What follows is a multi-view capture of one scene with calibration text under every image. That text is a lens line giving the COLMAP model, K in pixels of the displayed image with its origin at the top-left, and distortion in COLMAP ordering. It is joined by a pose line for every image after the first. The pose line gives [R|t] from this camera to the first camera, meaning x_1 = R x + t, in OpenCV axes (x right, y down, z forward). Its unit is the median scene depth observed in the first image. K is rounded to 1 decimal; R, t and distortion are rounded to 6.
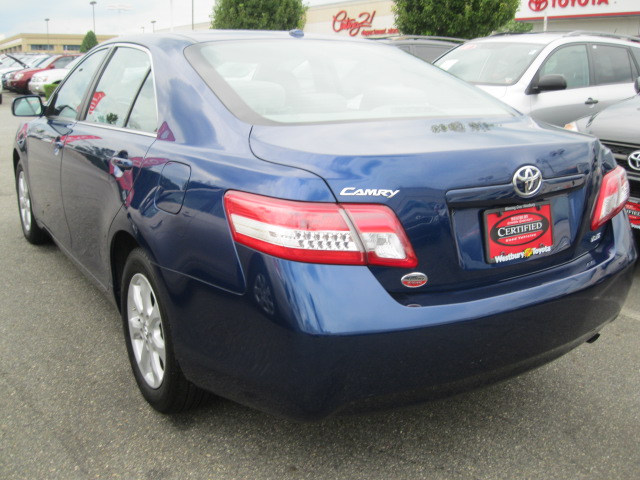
lens RADIAL K [[649.8, 0, 320.0], [0, 649.8, 240.0], [0, 0, 1]] dist [-0.112310, 0.034781]
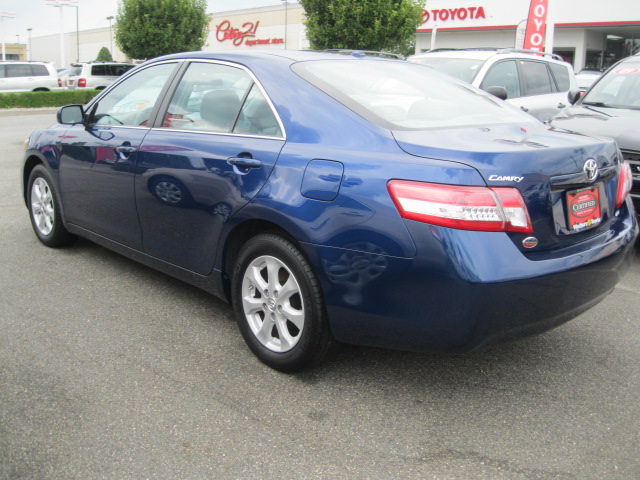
lens RADIAL K [[649.8, 0, 320.0], [0, 649.8, 240.0], [0, 0, 1]] dist [-0.112310, 0.034781]
pose [[0.983262, -0.035504, 0.178704, -0.241643], [0.037955, 0.999226, -0.010316, 0.024302], [-0.178200, 0.016926, 0.983849, -0.116693]]
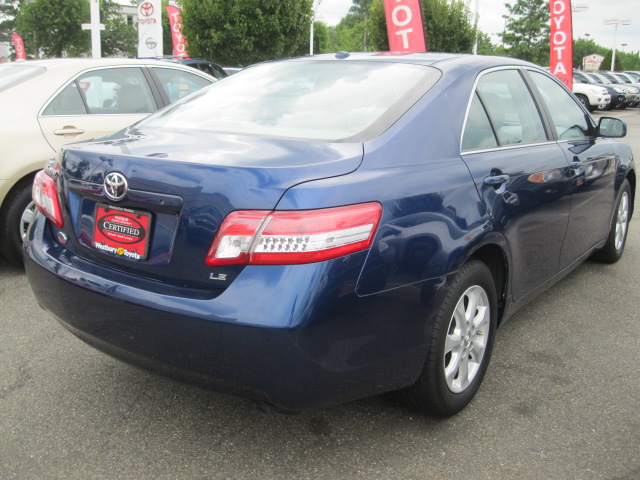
lens RADIAL K [[649.8, 0, 320.0], [0, 649.8, 240.0], [0, 0, 1]] dist [-0.112310, 0.034781]
pose [[0.271257, 0.199292, -0.941649, 0.729159], [-0.239432, 0.961547, 0.134531, -0.115562], [0.932251, 0.188968, 0.308544, 0.488635]]
